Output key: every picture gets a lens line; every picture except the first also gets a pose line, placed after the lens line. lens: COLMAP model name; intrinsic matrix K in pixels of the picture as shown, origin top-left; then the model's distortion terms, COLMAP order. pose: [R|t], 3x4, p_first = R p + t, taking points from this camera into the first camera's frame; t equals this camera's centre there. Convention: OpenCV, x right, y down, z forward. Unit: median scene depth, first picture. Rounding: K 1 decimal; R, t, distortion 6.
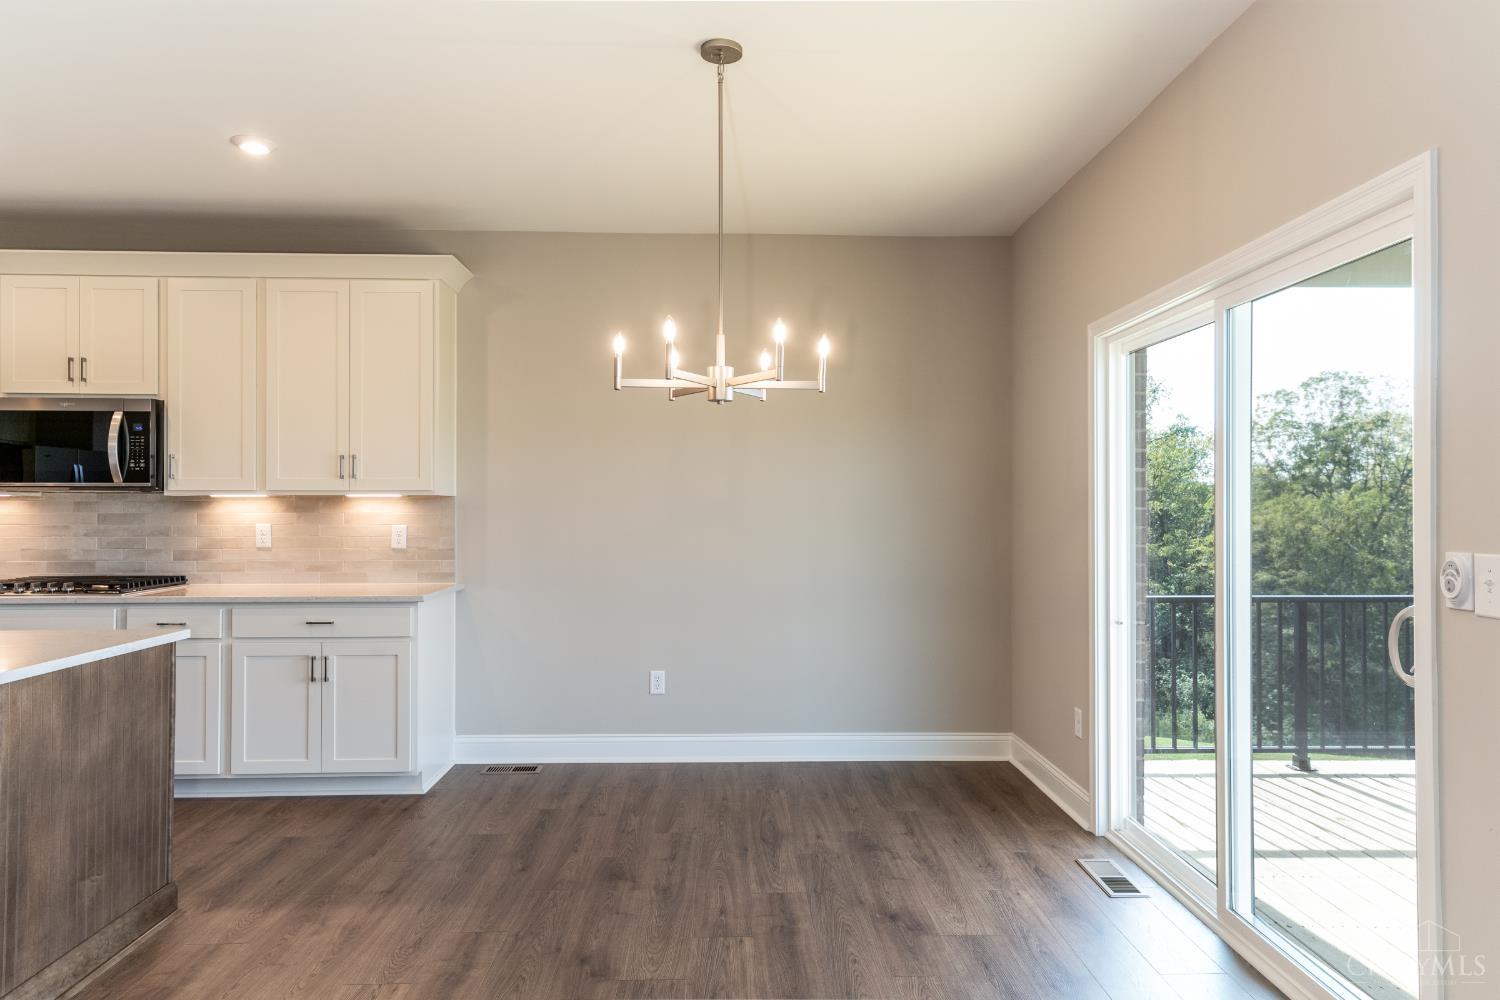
lens RADIAL K [[969.1, 0, 779.6], [0, 969.1, 494.4], [0, 0, 1]] dist [-0.003348, 0.012791]
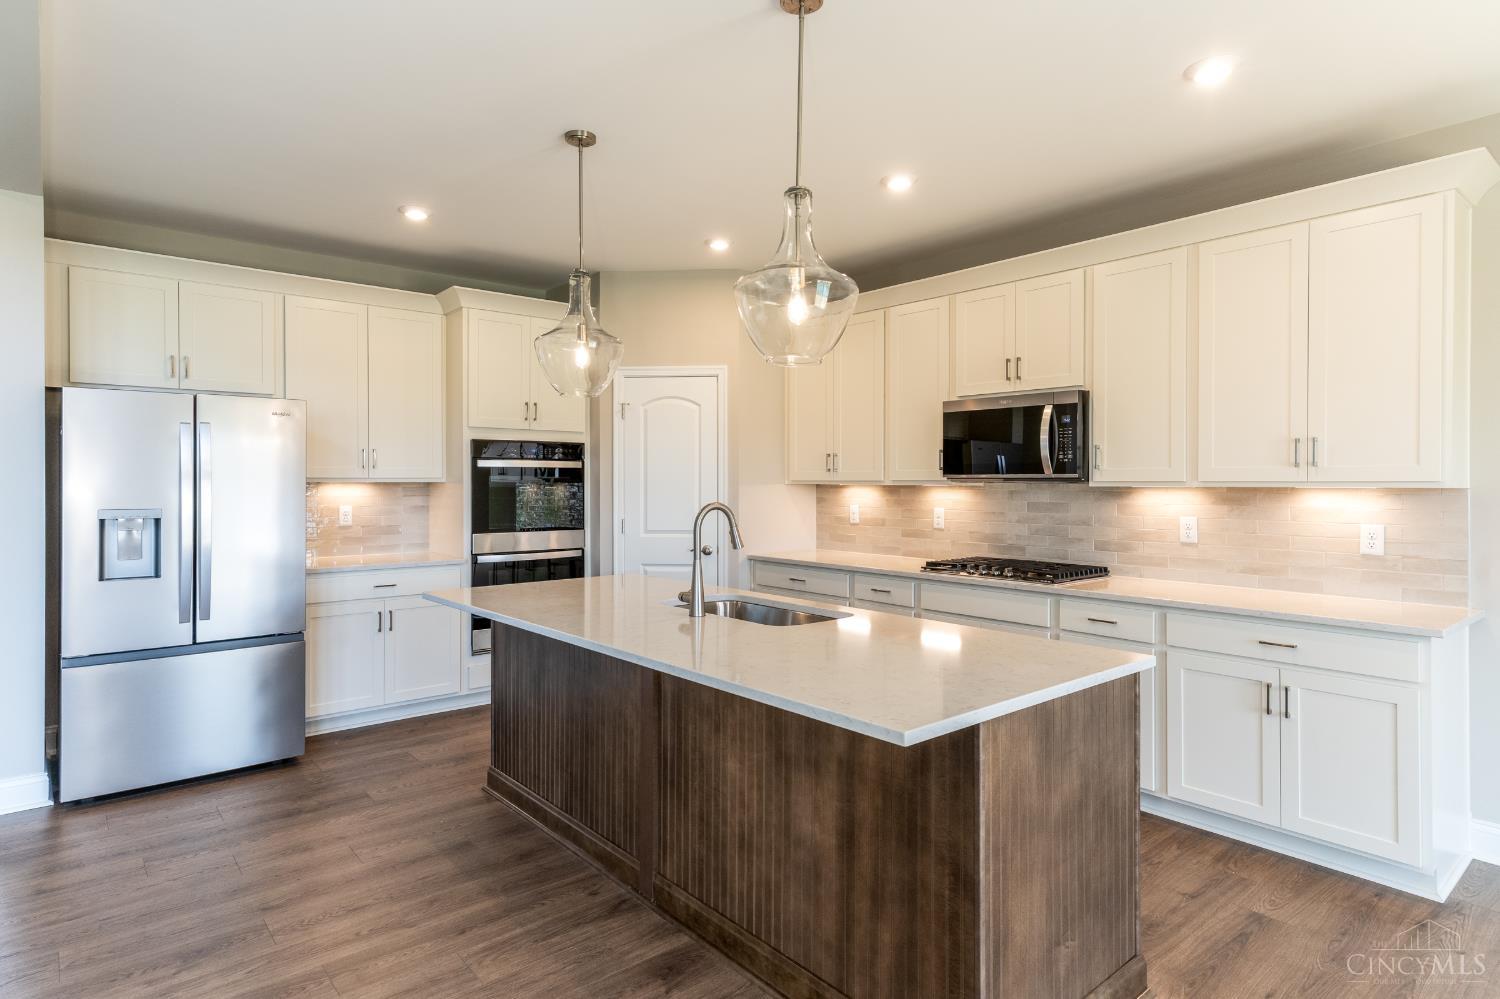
lens RADIAL K [[838.9, 0, 743.4], [0, 838.9, 481.4], [0, 0, 1]] dist [0.035282, 0.007213]
pose [[0.618082, 0.001630, -0.786112, -0.180779], [0.006899, 0.999948, 0.007498, -0.013397], [0.786083, -0.010058, 0.618039, 0.194505]]
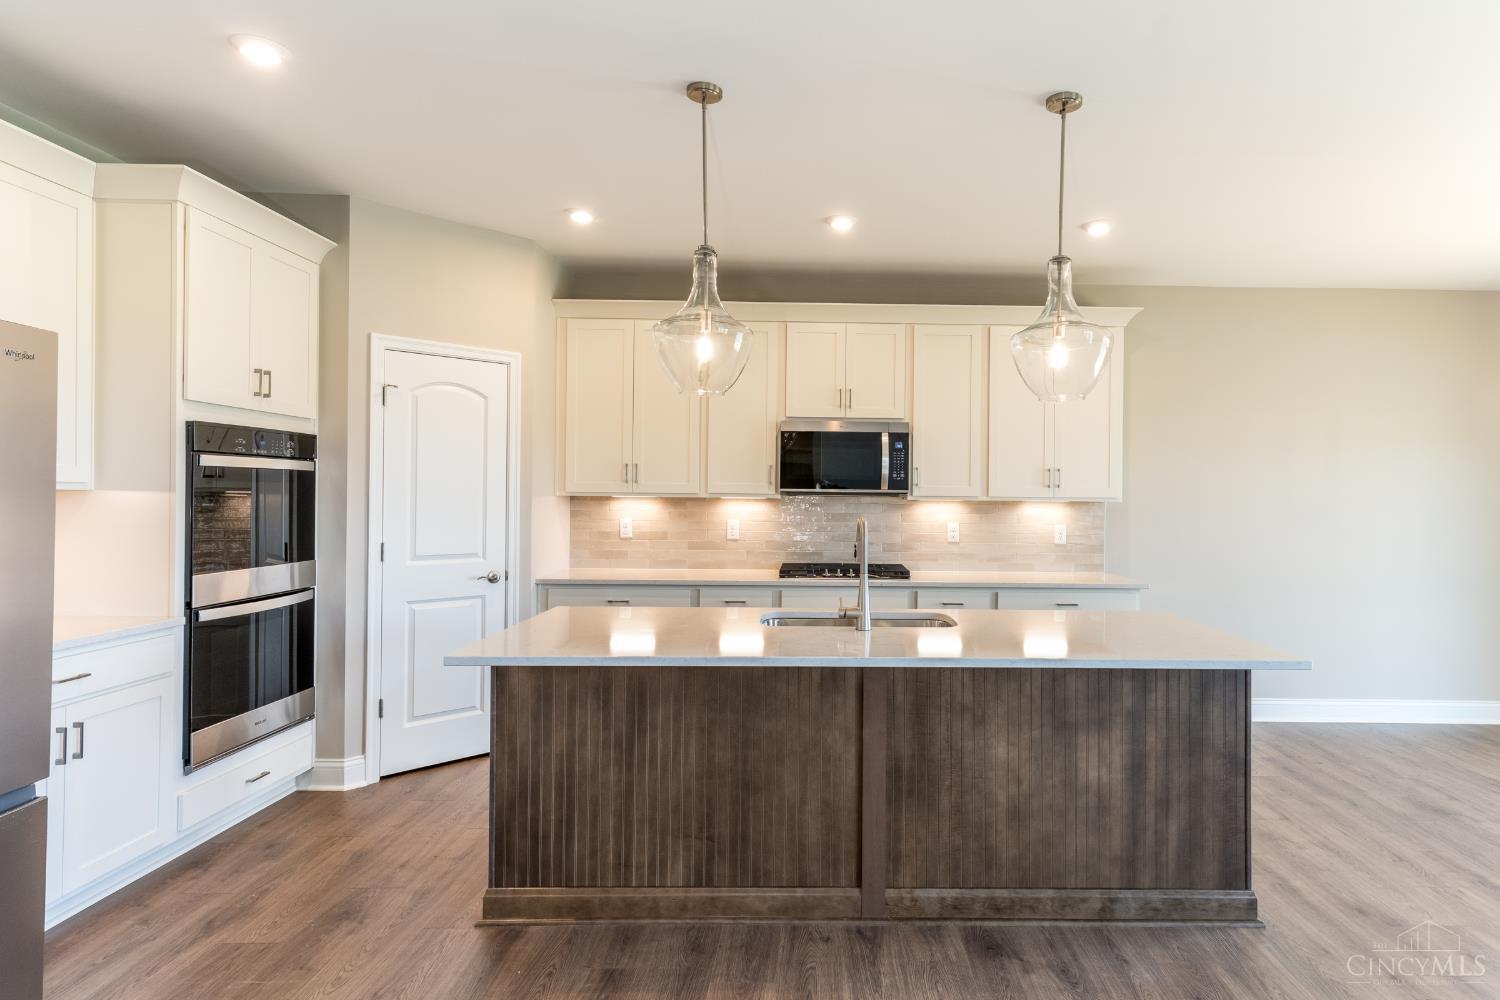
lens RADIAL K [[838.9, 0, 860.1], [0, 838.9, 501.7], [0, 0, 1]] dist [0.035282, 0.007213]
pose [[0.999940, 0.010773, 0.002102, -0.722122], [-0.010807, 0.999801, 0.016780, -0.014944], [-0.001921, -0.016802, 0.999857, -0.085179]]
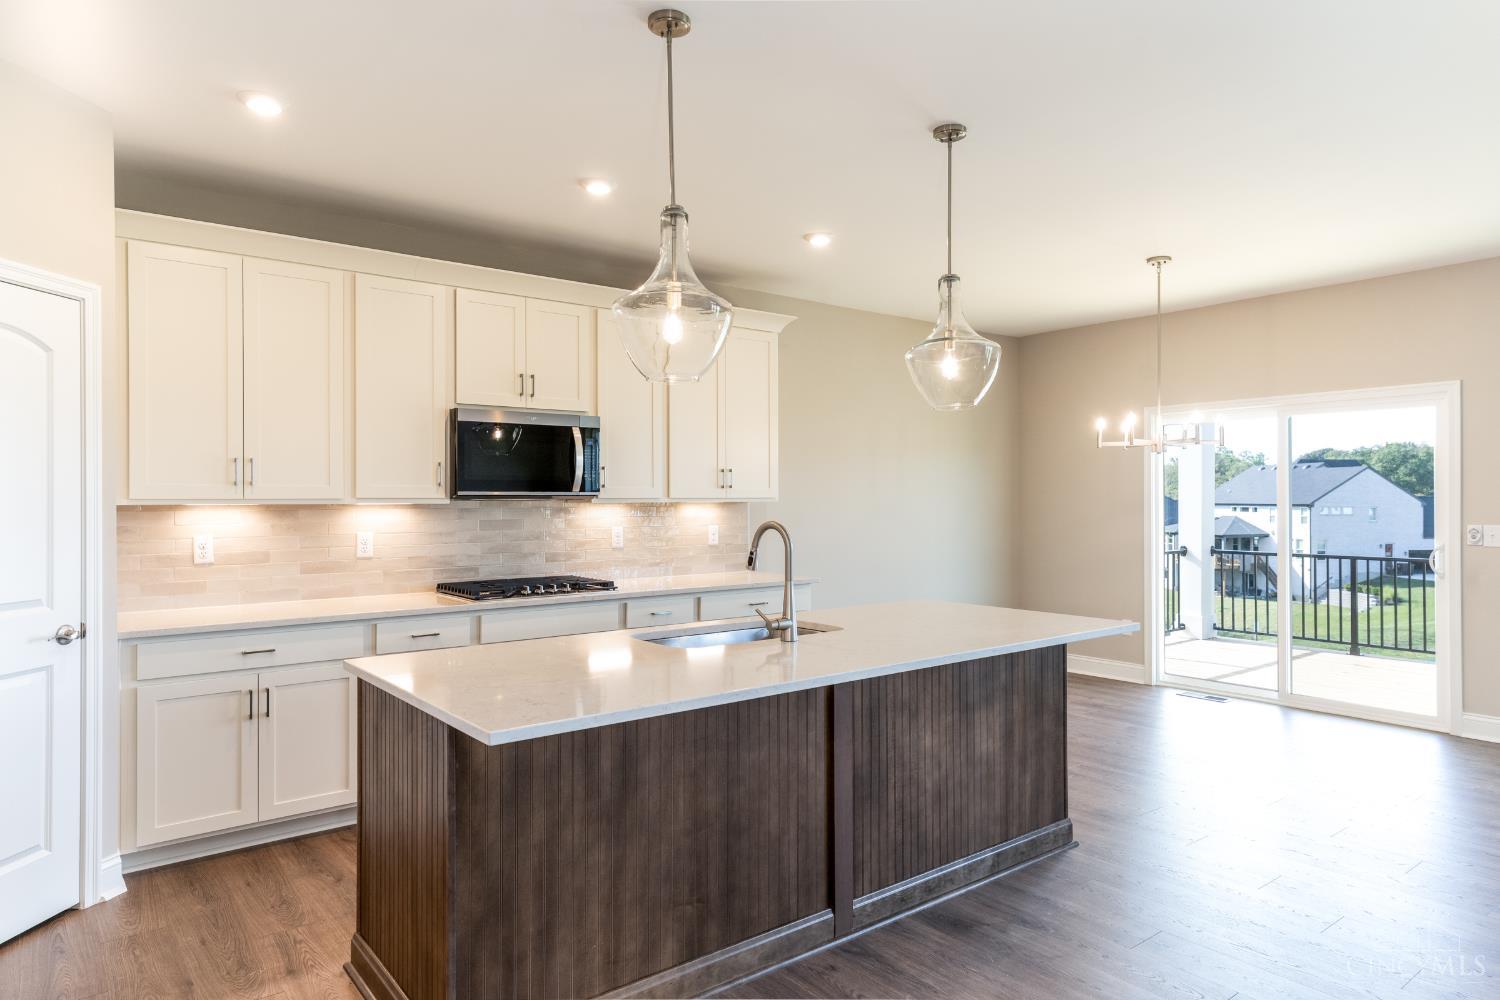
lens RADIAL K [[891.4, 0, 768.0], [0, 891.4, 506.1], [0, 0, 1]] dist [0.033665, -0.000353]
pose [[0.803555, -0.007005, 0.595189, -1.122500], [-0.004181, 0.999840, 0.017413, -0.014739], [-0.595215, -0.016481, 0.803397, 0.051623]]
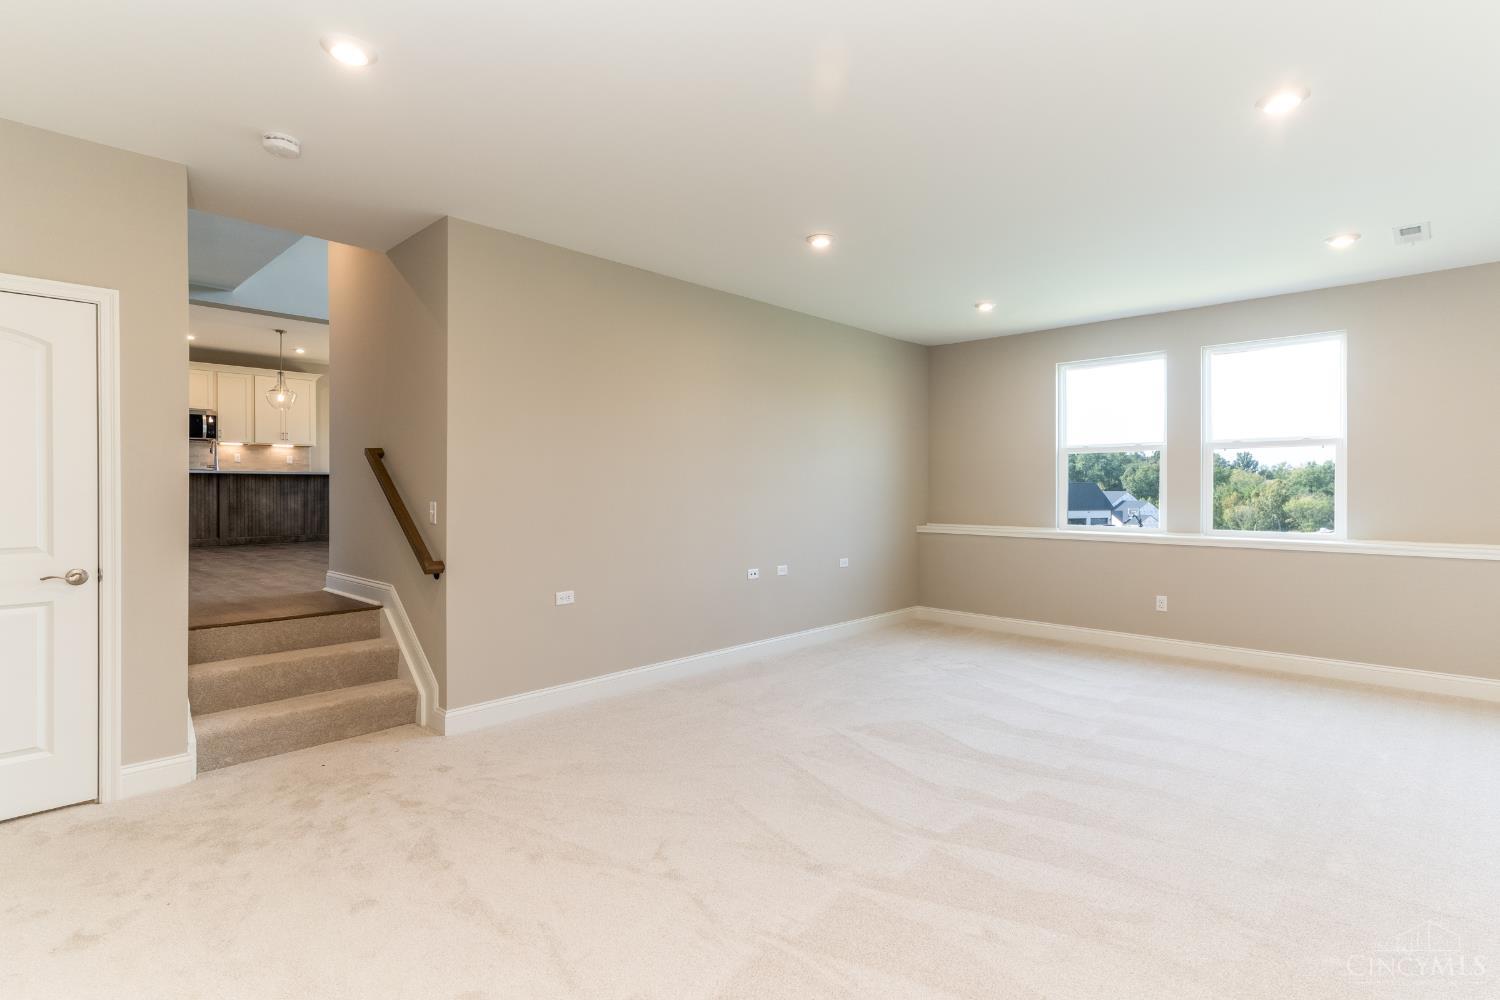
lens RADIAL K [[703.3, 0, 764.0], [0, 703.3, 492.9], [0, 0, 1]] dist [-0.004295, -0.000715]
pose [[0.700714, -0.007502, 0.713403, -1.035277], [-0.006030, 0.999847, 0.016437, 0.114819], [-0.713417, -0.015819, 0.700562, -1.841002]]
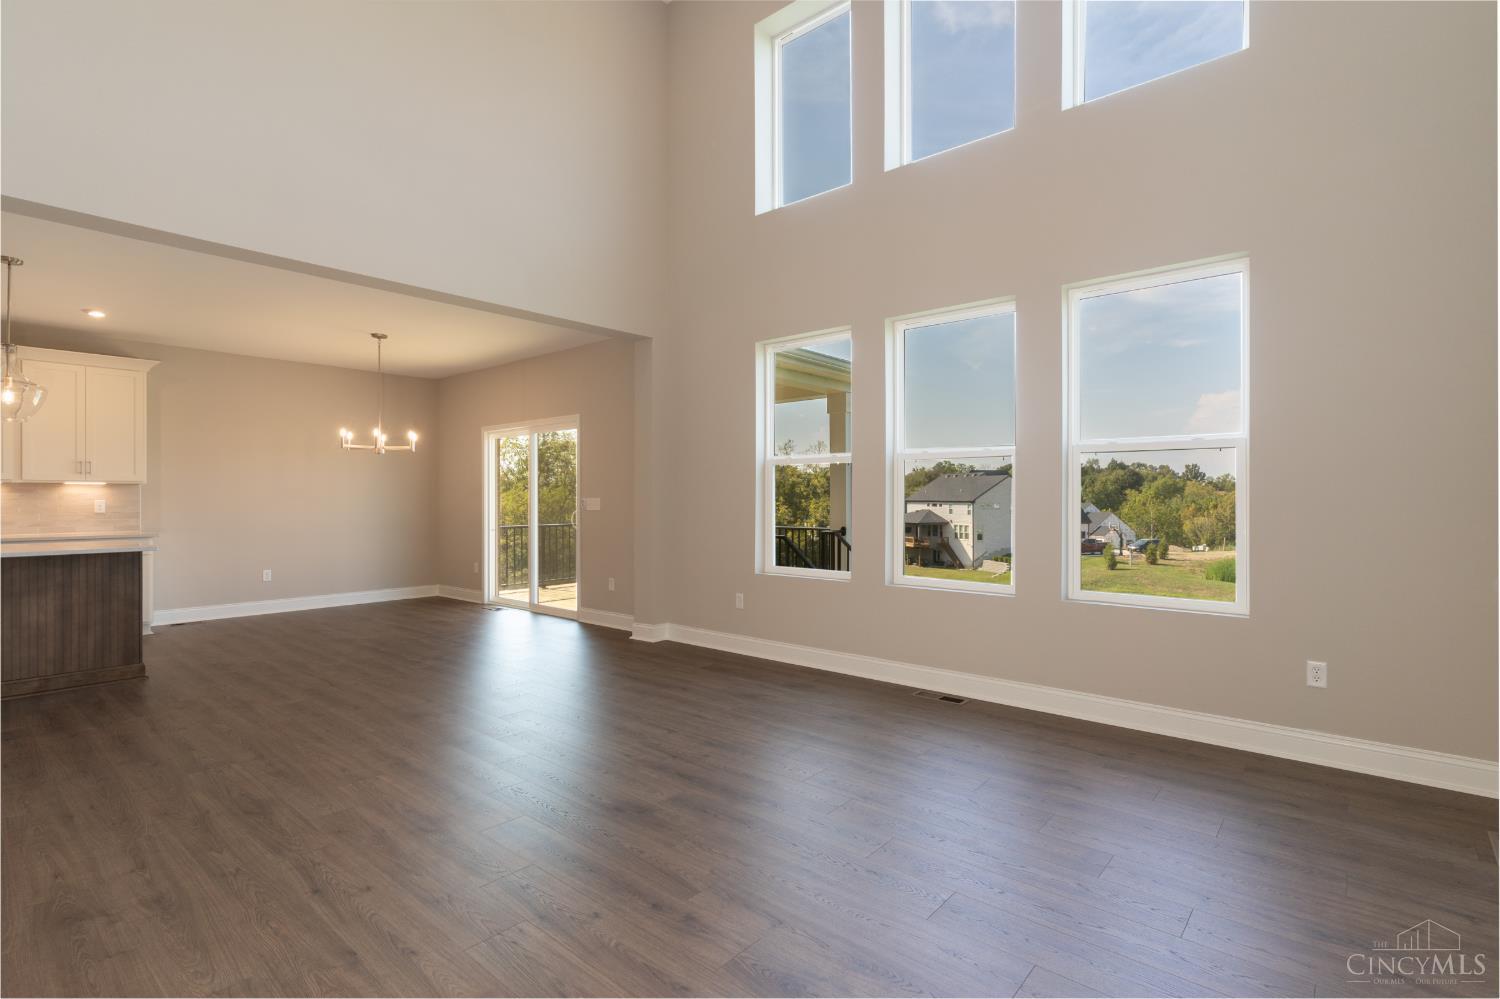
lens RADIAL K [[703.3, 0, 767.7], [0, 703.3, 496.7], [0, 0, 1]] dist [-0.004295, -0.000715]
pose [[0.668763, 0.001206, 0.743474, -0.588724], [-0.008973, 0.999939, 0.006450, 0.006632], [-0.743421, -0.010985, 0.668733, -0.896615]]
